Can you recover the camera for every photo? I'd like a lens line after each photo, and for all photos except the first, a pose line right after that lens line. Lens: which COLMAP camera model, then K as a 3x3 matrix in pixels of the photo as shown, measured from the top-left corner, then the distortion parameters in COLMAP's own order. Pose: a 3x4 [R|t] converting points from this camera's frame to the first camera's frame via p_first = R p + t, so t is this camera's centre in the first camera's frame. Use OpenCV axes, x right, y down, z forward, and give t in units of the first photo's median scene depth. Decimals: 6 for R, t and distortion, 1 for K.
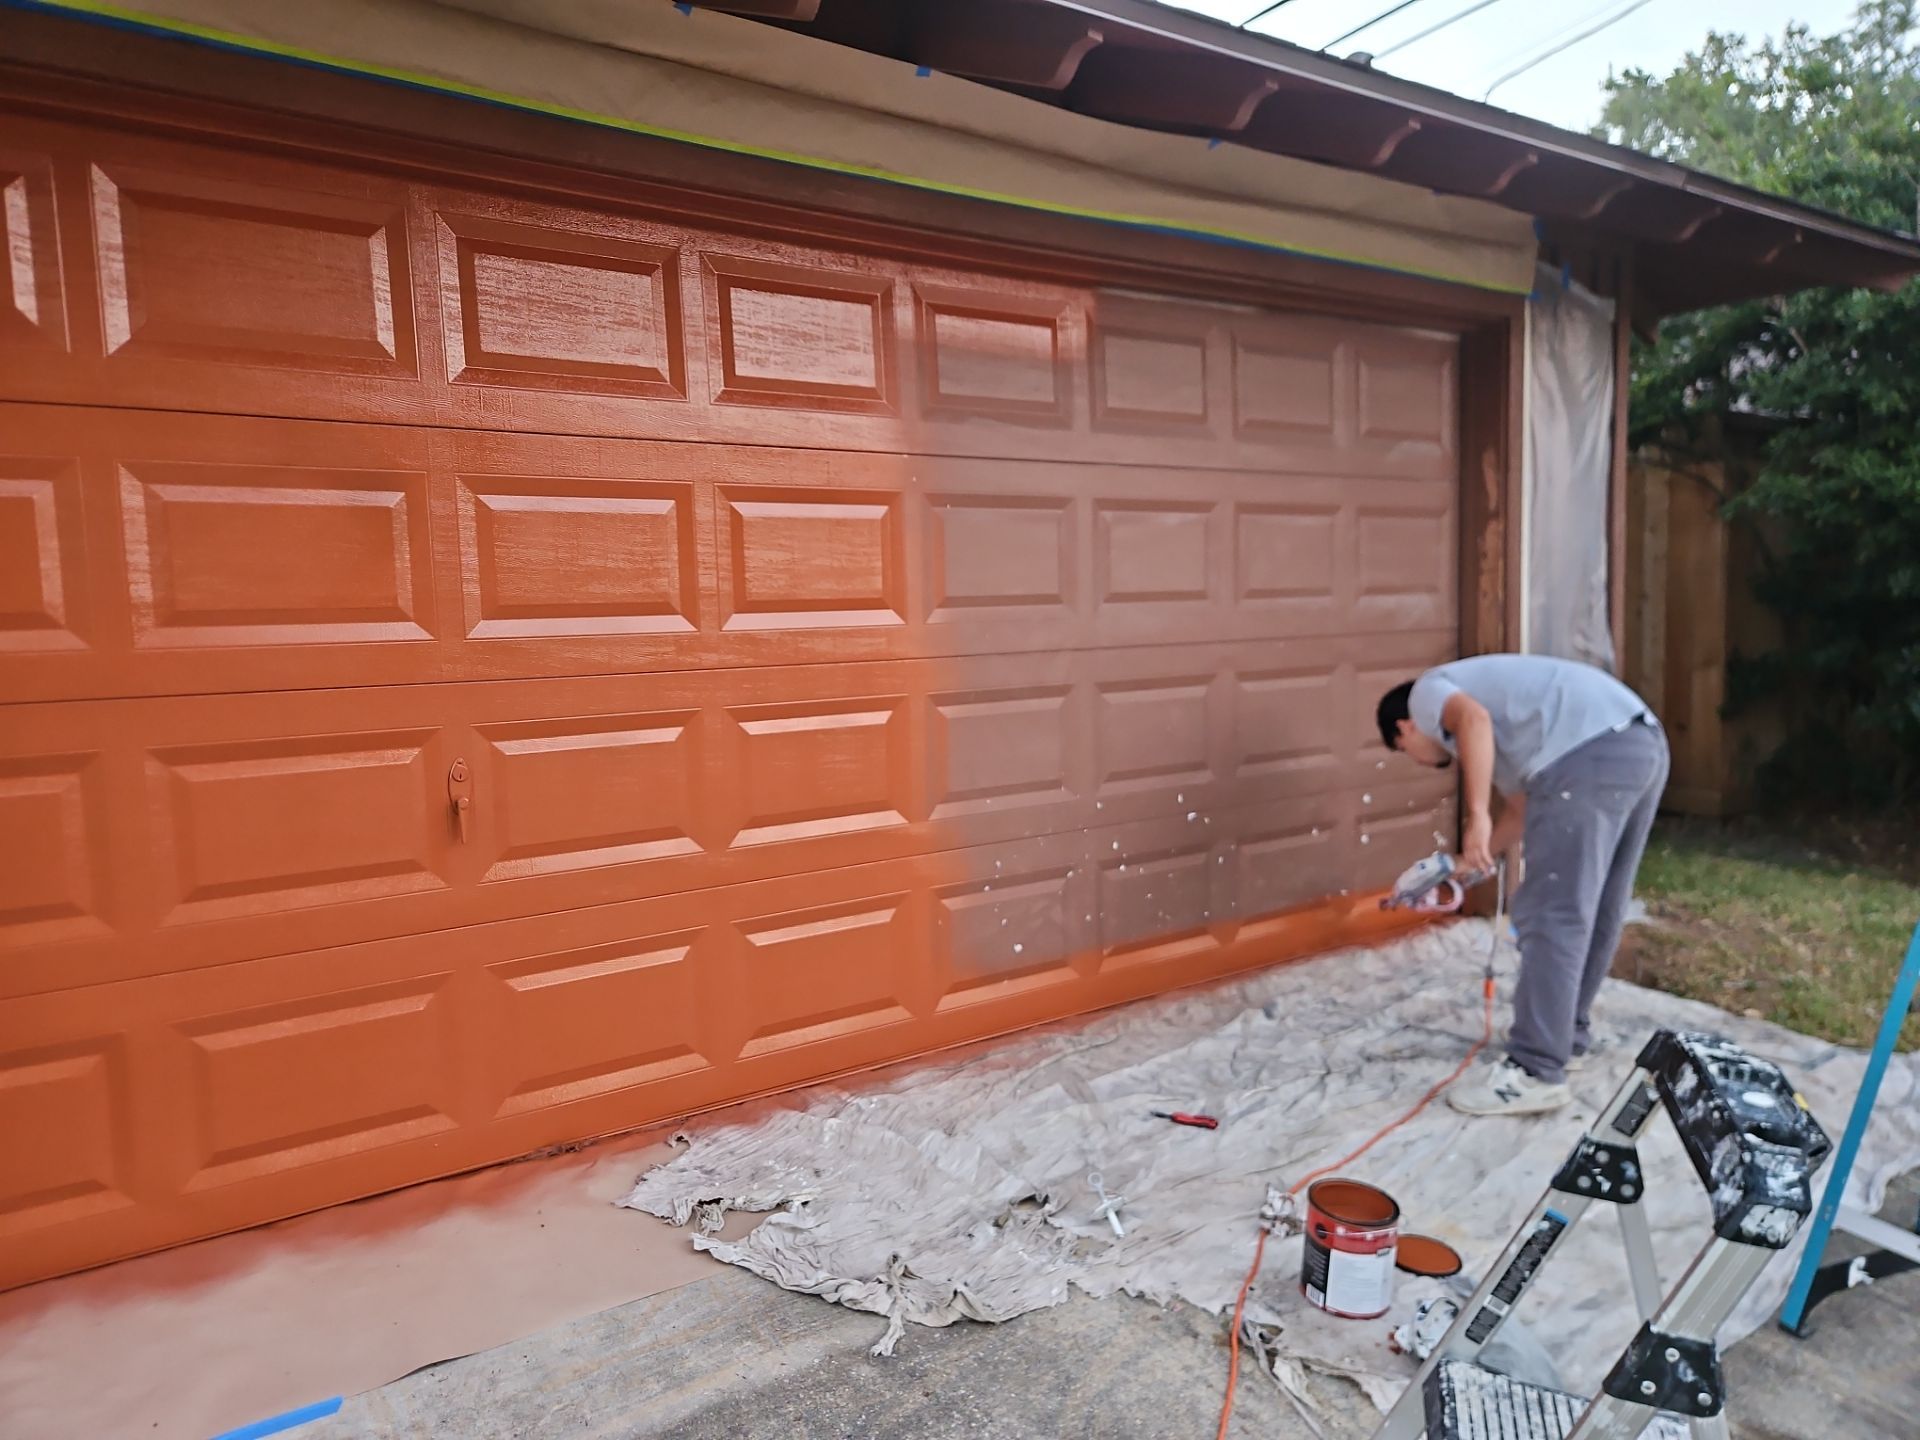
lens RADIAL K [[1283.4, 0, 939.6], [0, 1283.4, 722.7], [0, 0, 1]] dist [0.063708, -0.036043]
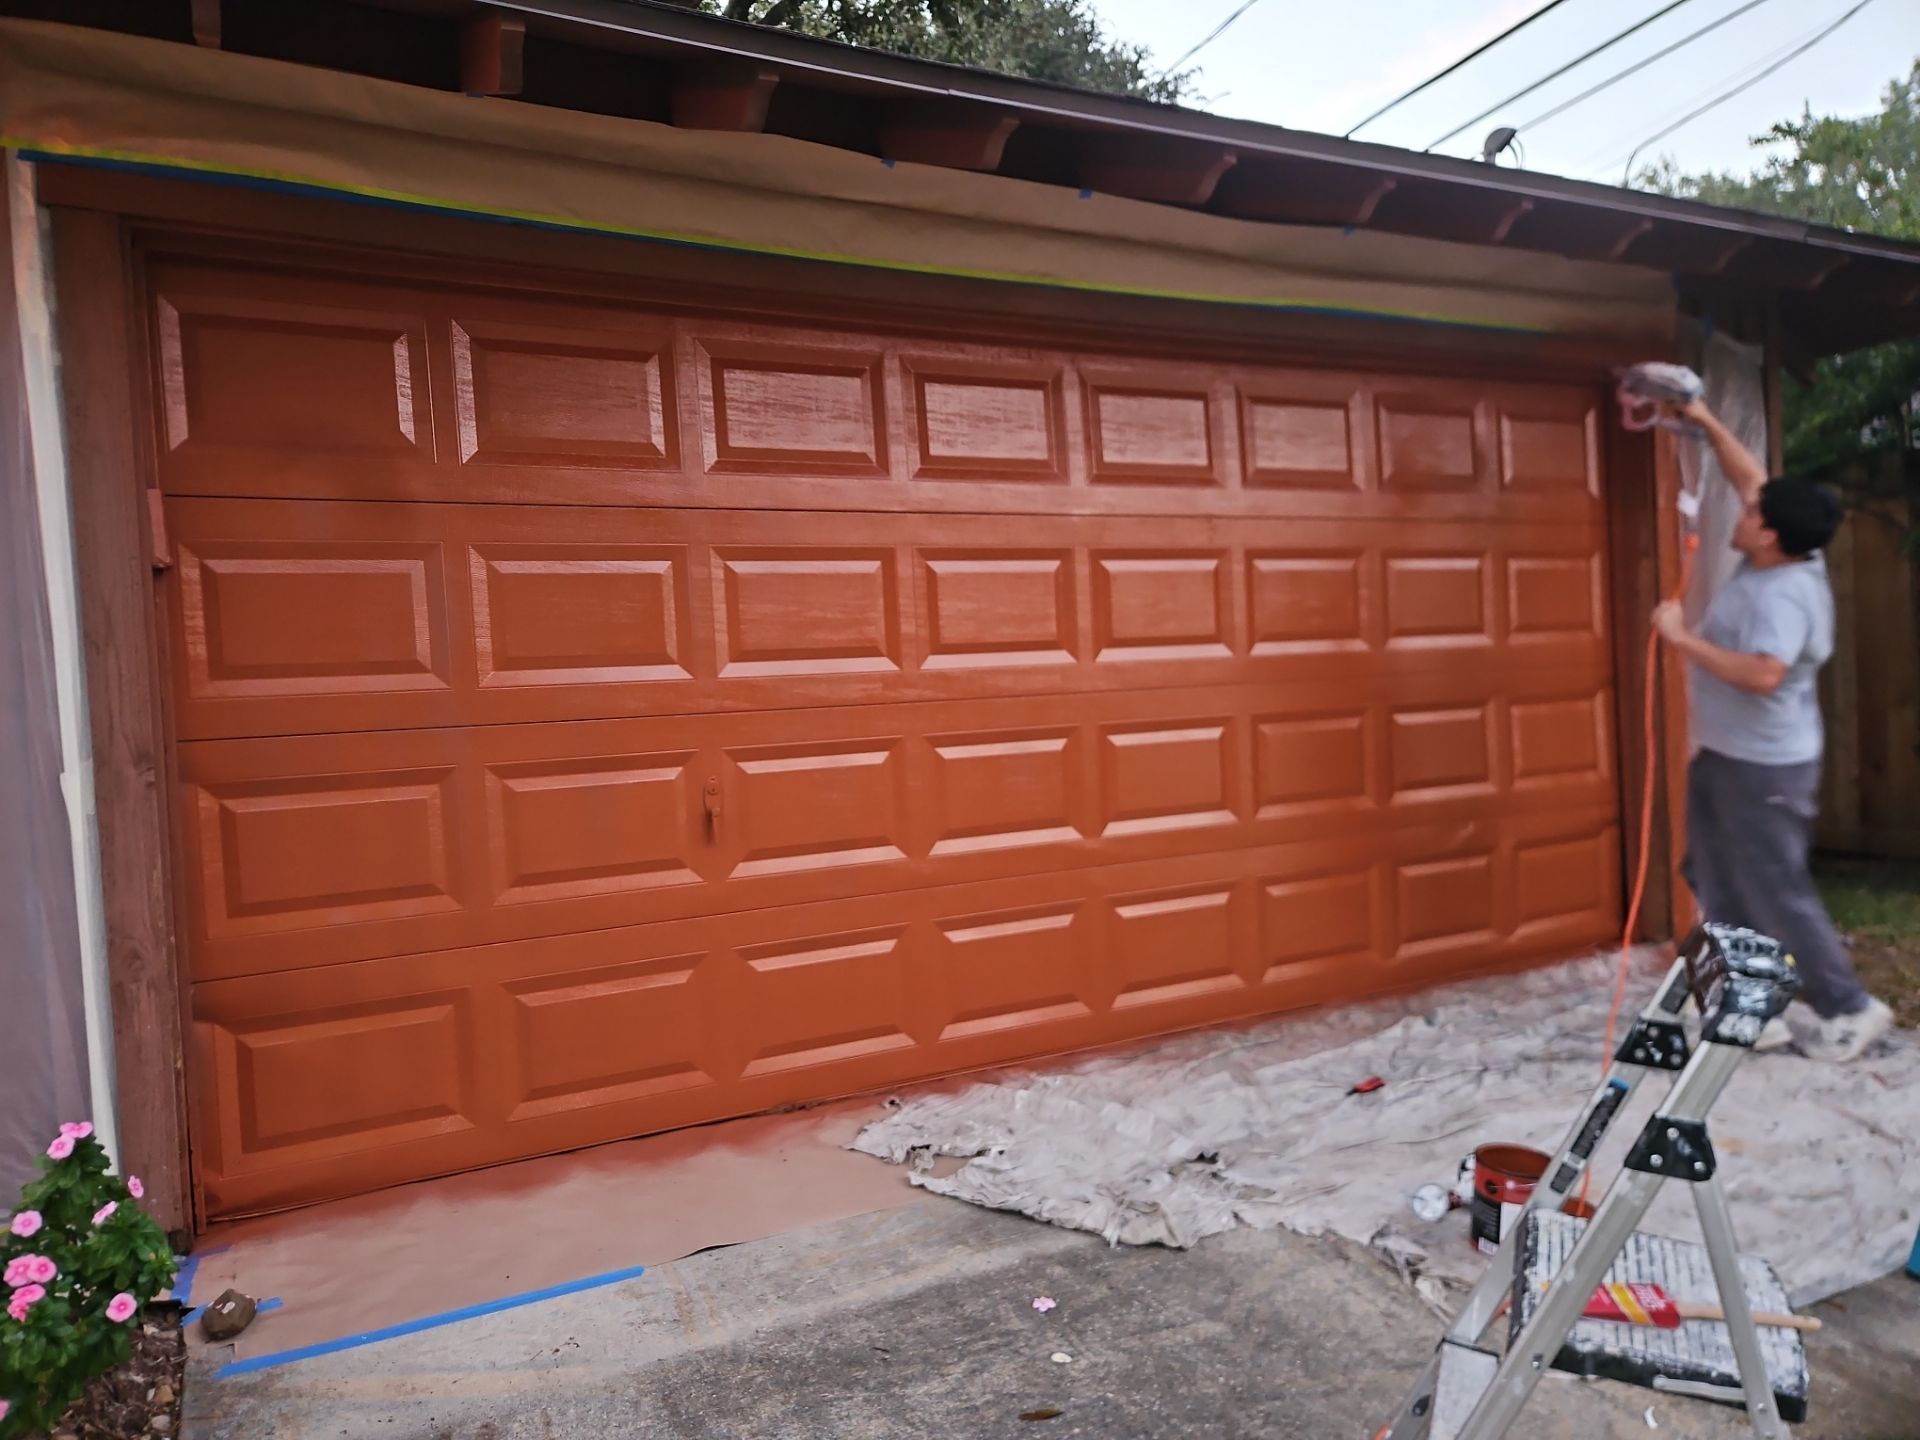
lens RADIAL K [[1283.4, 0, 939.6], [0, 1283.4, 722.7], [0, 0, 1]] dist [0.063708, -0.036043]
pose [[0.991016, -0.020944, -0.132095, 0.002249], [0.012963, 0.998054, -0.060993, 0.054194], [0.133115, 0.058733, 0.989359, -0.172905]]
